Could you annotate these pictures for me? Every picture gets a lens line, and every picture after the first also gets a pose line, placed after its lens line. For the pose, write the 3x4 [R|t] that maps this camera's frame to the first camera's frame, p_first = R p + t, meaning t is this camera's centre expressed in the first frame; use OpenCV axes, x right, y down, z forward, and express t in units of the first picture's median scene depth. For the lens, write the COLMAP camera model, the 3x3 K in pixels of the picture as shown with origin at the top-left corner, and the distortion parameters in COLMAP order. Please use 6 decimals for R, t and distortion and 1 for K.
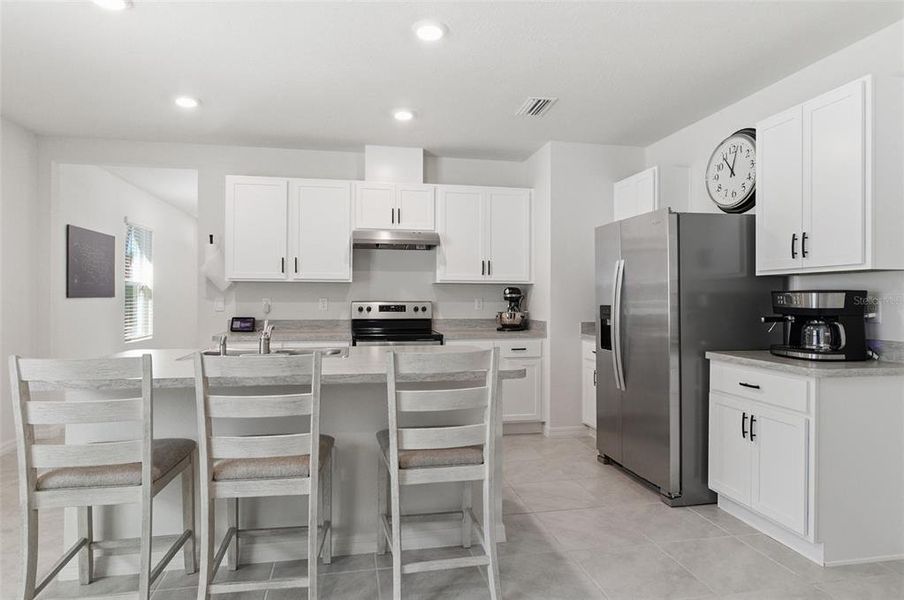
lens RADIAL K [[406.6, 0, 452.0], [0, 406.6, 300.0], [0, 0, 1]] dist [-0.000985, 0.000942]
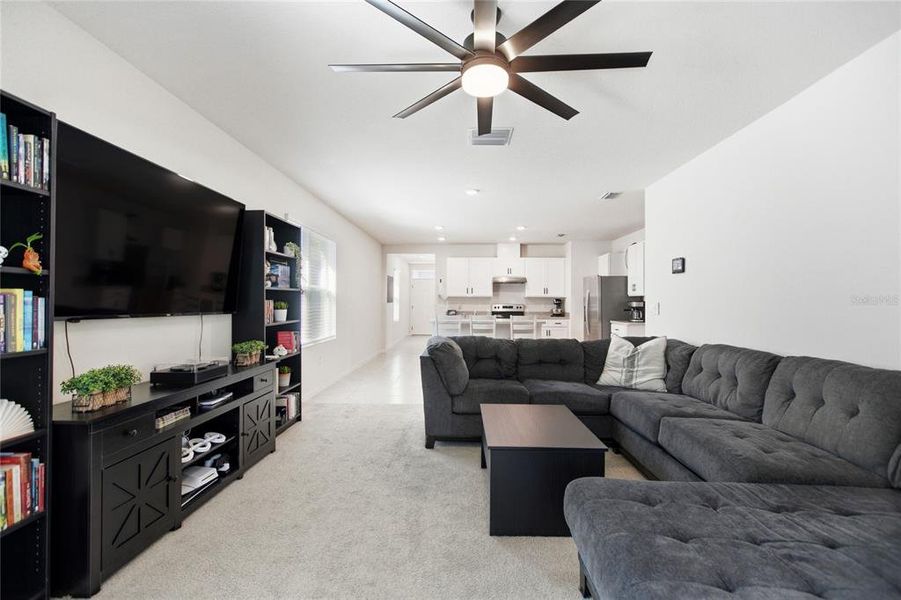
lens RADIAL K [[405.2, 0, 450.5], [0, 405.2, 300.0], [0, 0, 1]] dist [-0.000985, 0.000942]
pose [[0.962338, 0.000466, -0.271854, 0.197219], [-0.003319, 0.999944, -0.010032, 0.002633], [0.271834, 0.010556, 0.962286, -1.538657]]
